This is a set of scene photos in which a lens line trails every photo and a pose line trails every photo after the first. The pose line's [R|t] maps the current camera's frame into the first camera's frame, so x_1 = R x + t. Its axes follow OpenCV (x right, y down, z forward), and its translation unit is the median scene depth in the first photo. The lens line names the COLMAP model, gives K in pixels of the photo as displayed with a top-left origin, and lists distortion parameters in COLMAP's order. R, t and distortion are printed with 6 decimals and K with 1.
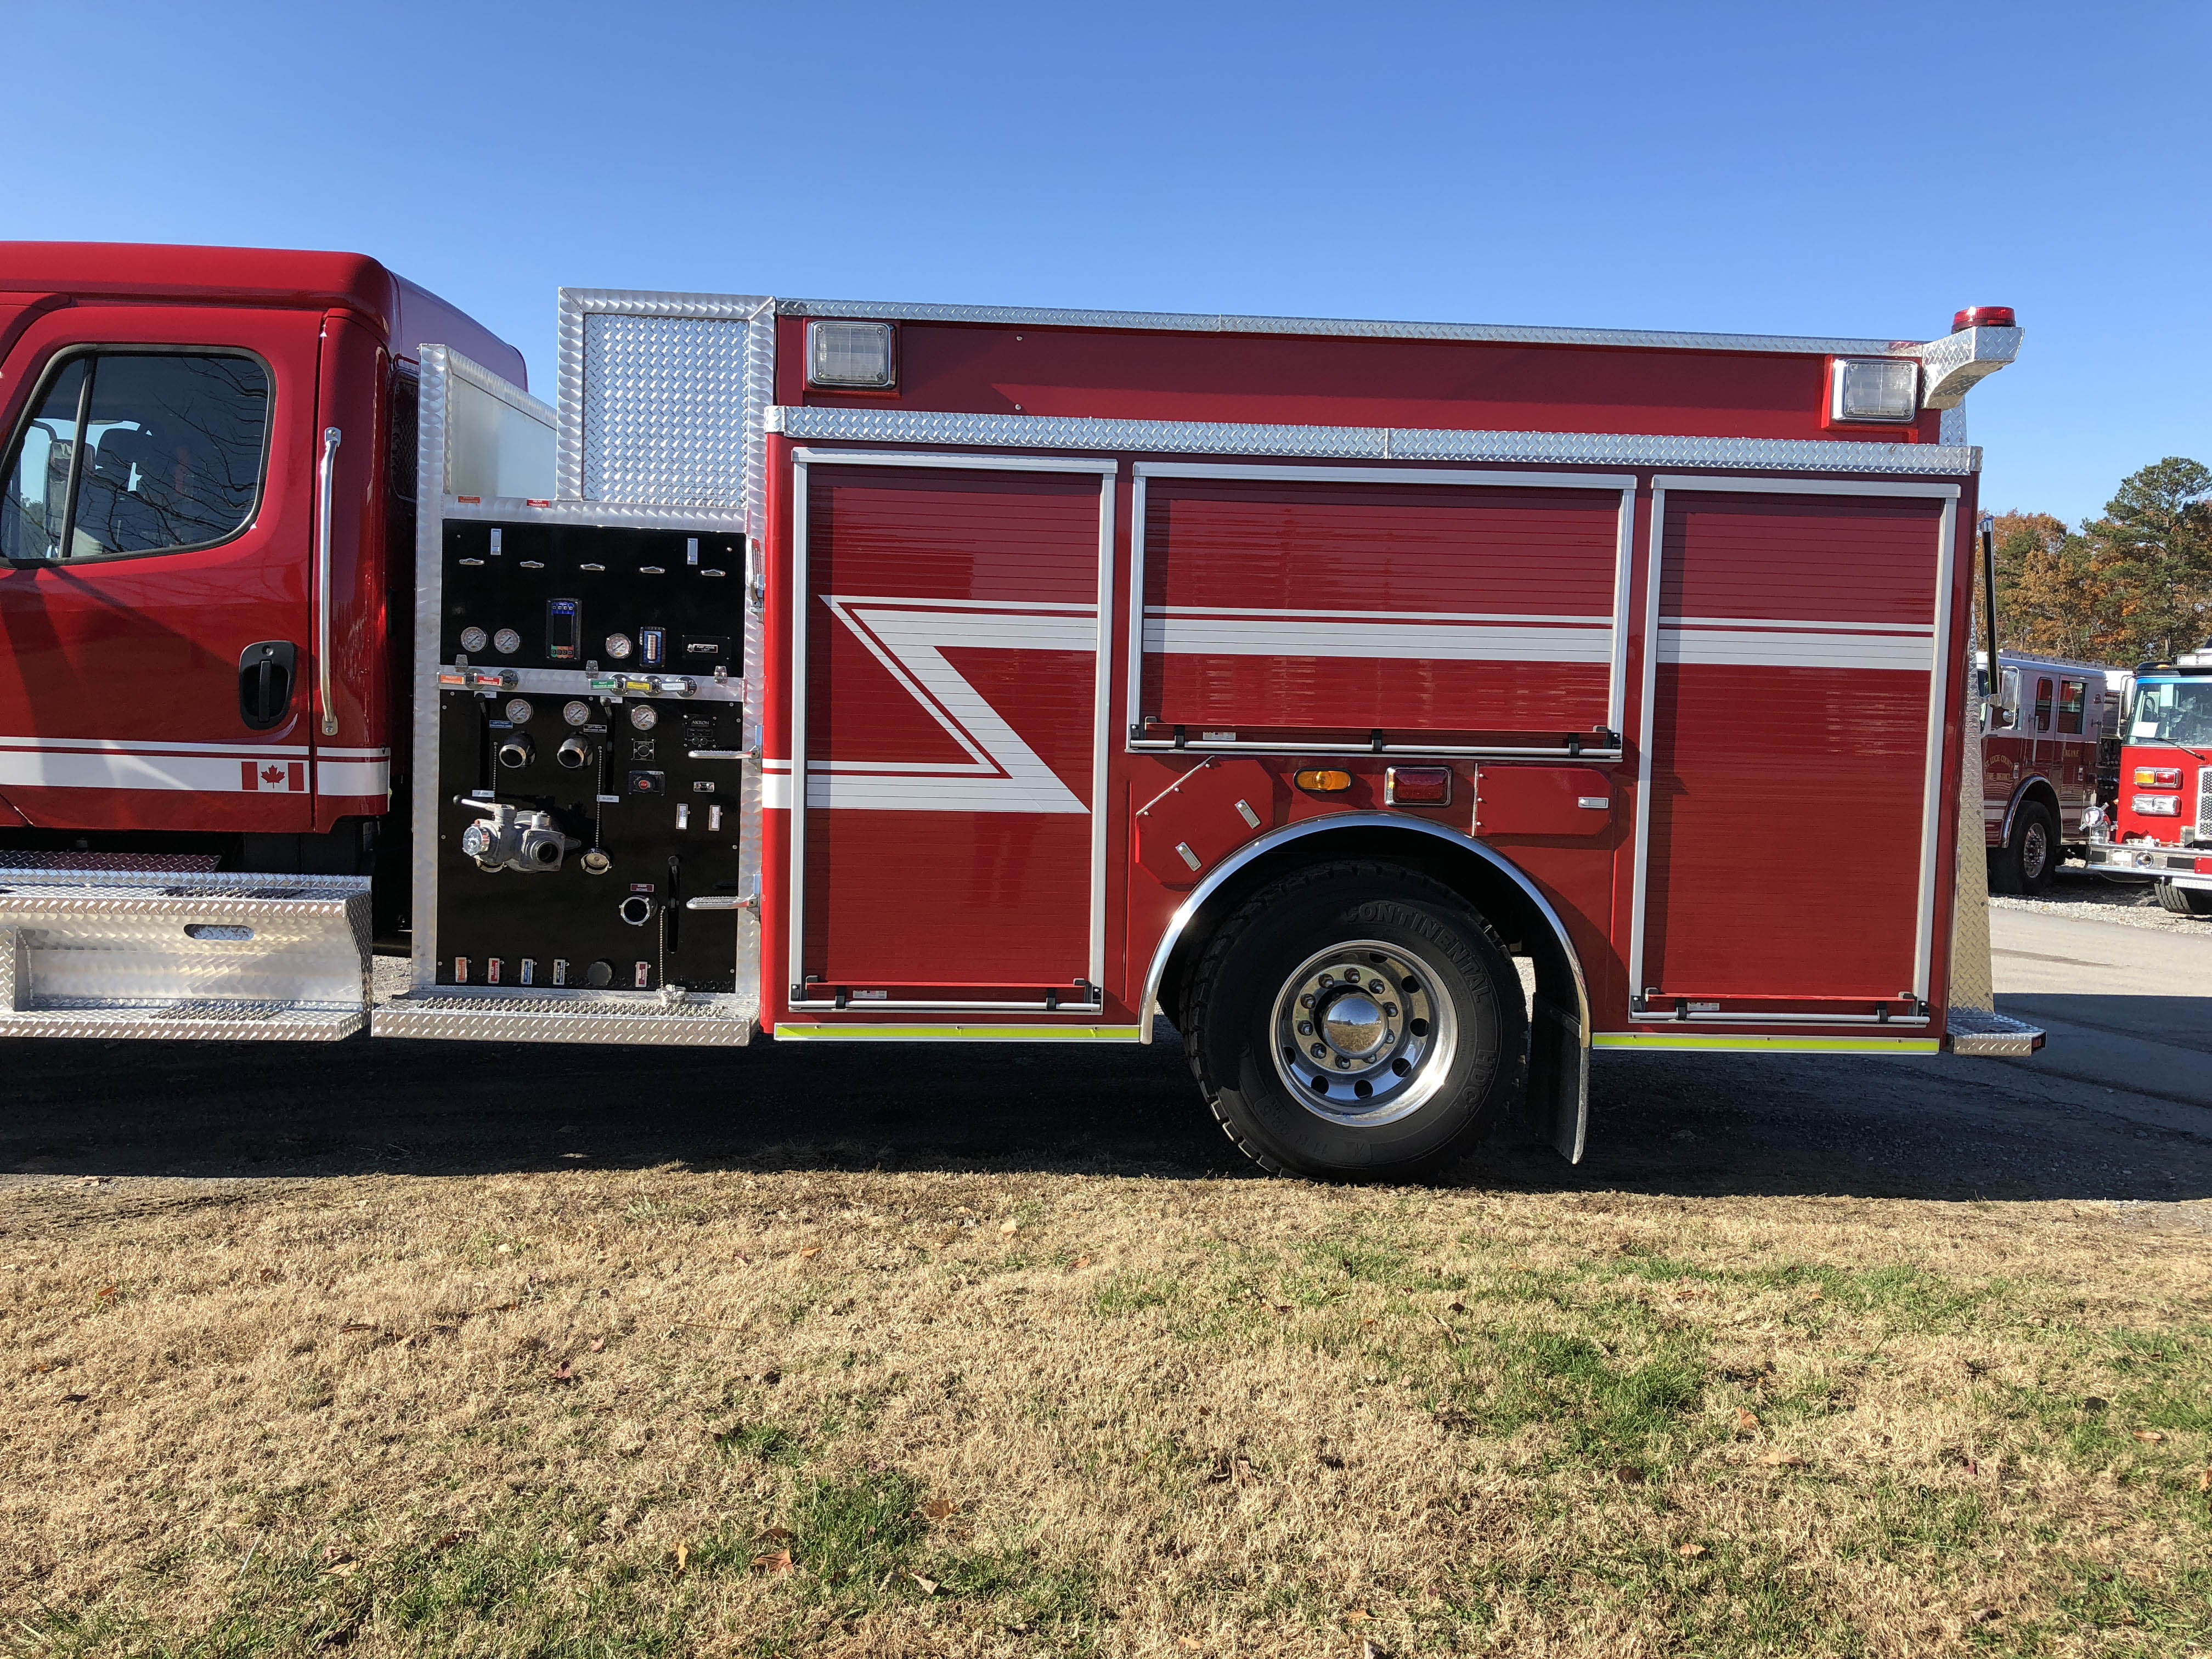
lens RADIAL K [[1809.7, 0, 1085.3], [0, 1809.7, 787.7], [0, 0, 1]] dist [0.028505, -0.029590]
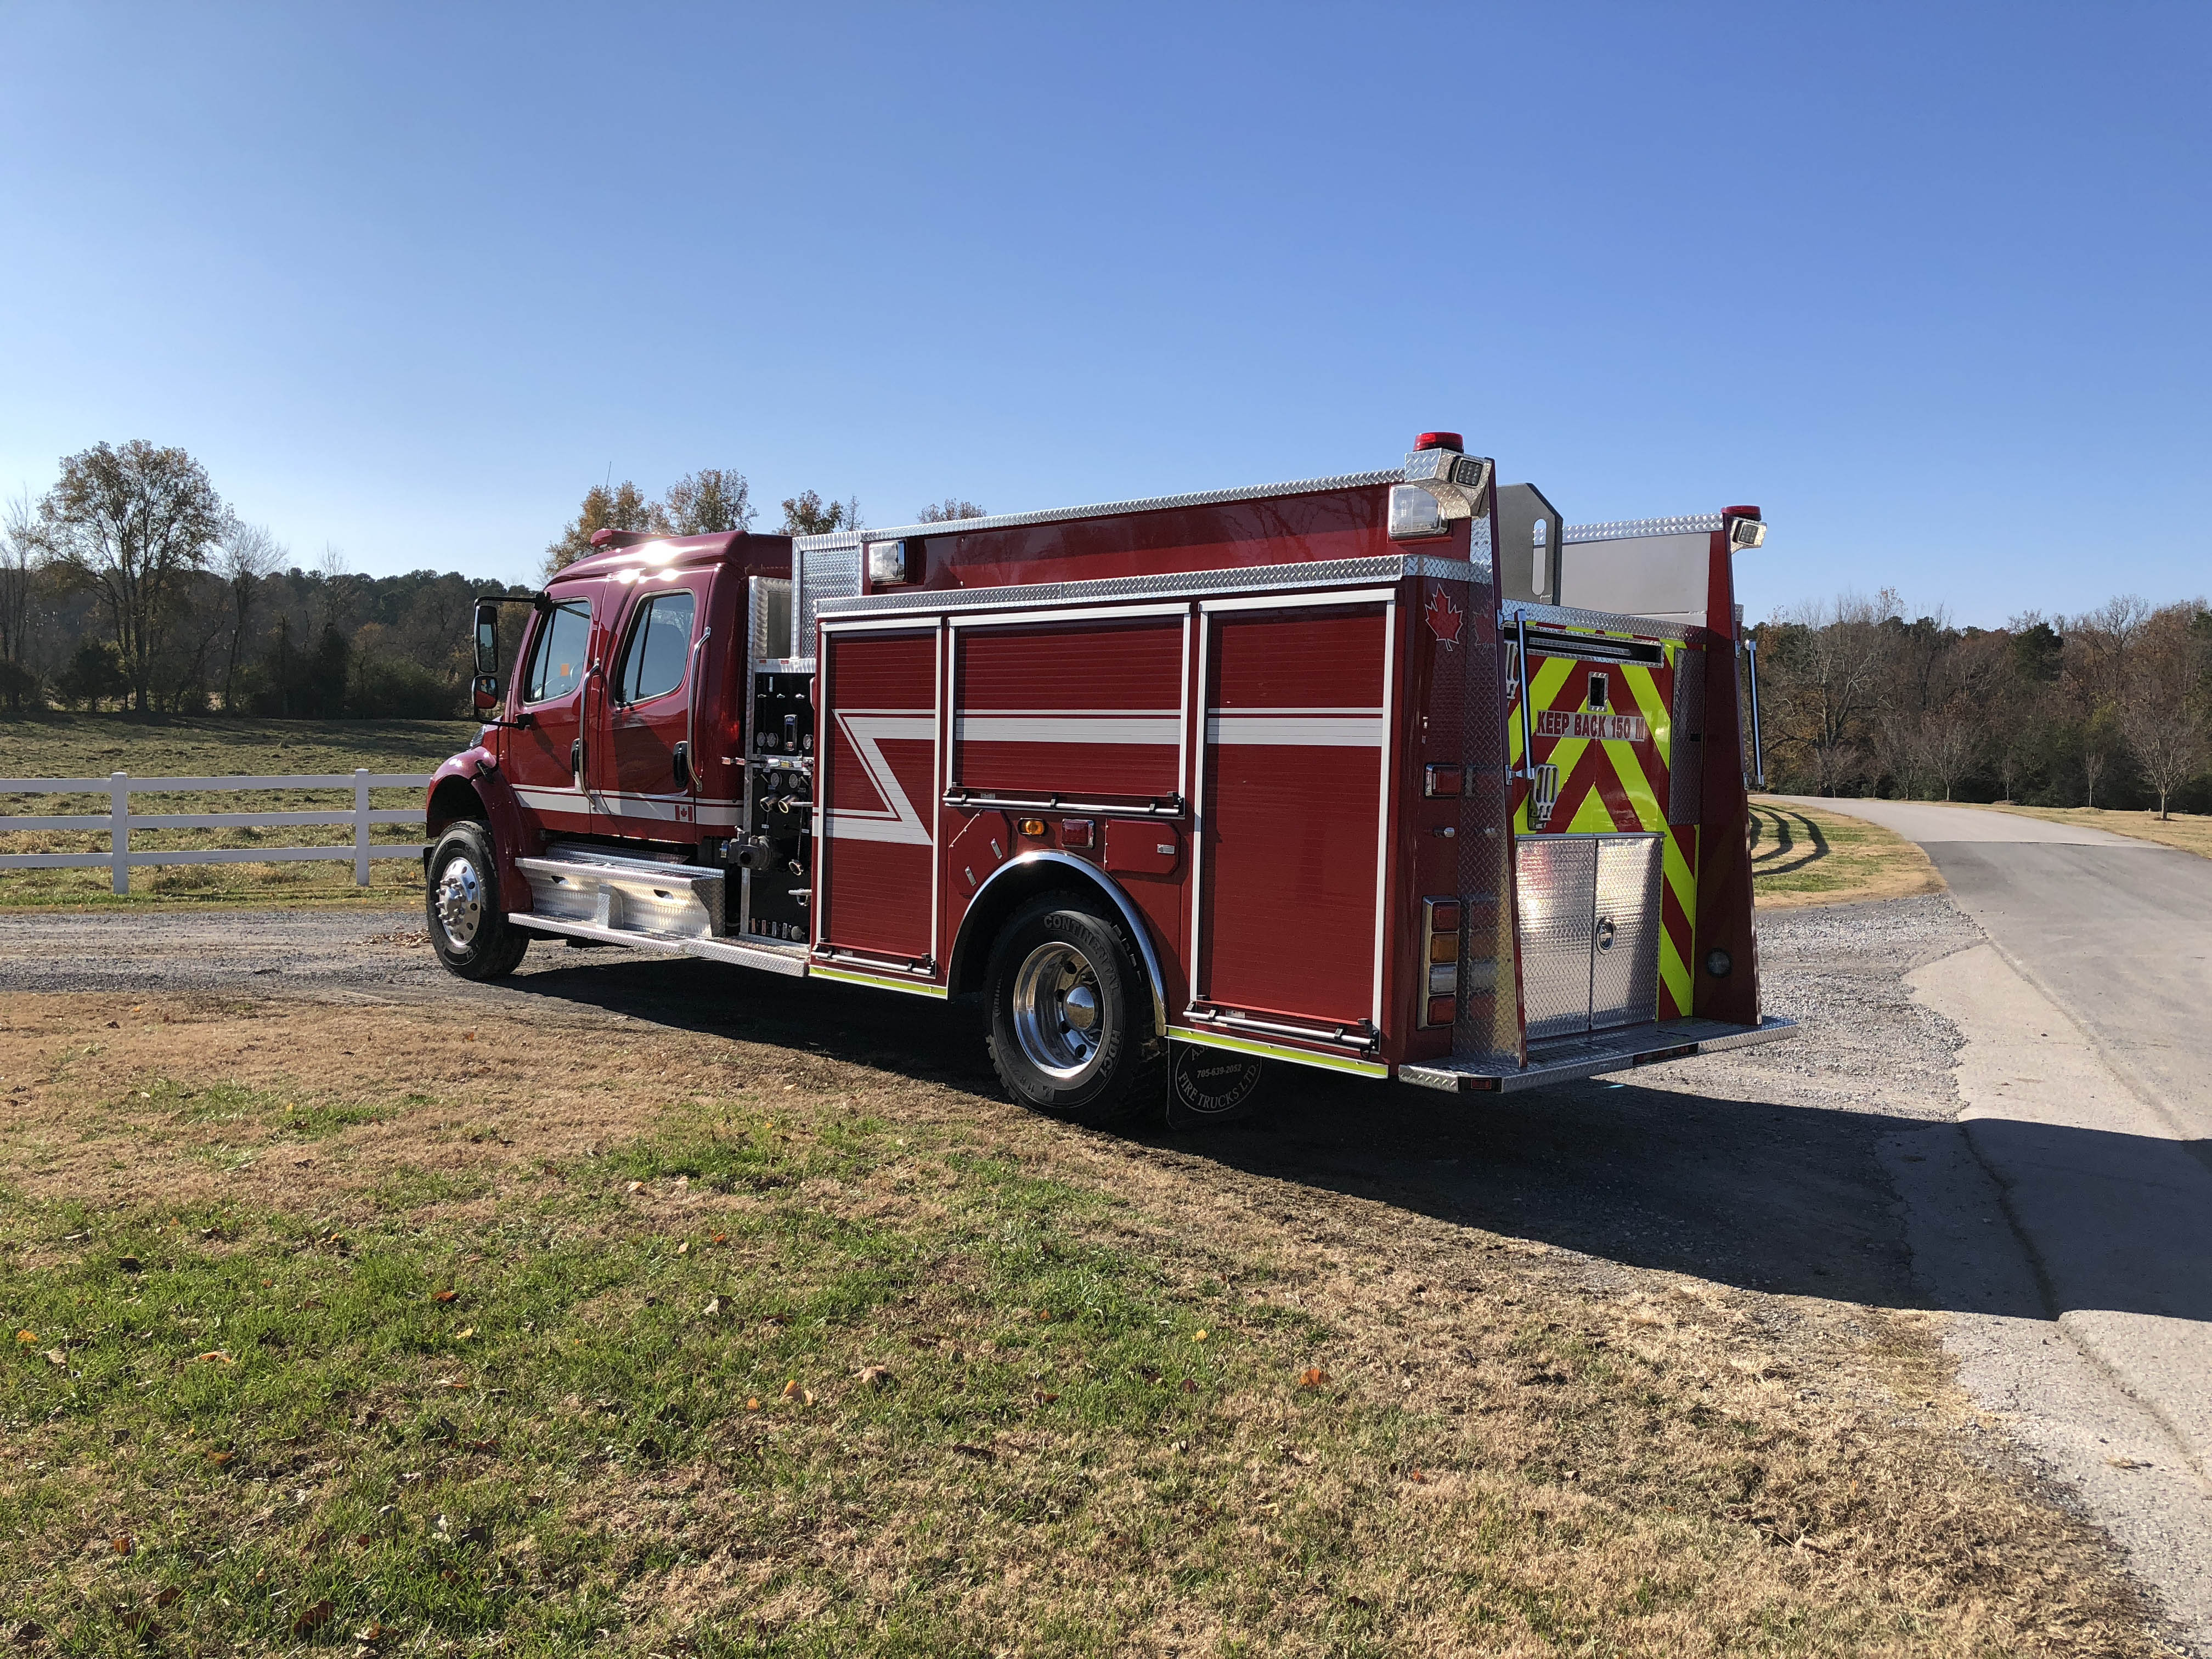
lens RADIAL K [[1809.7, 0, 1116.7], [0, 1809.7, 814.3], [0, 0, 1]] dist [0.028505, -0.029590]
pose [[0.650949, 0.016118, -0.758950, 1.247900], [-0.056188, 0.998055, -0.026997, 0.020181], [0.757039, 0.060218, 0.650589, 0.114012]]
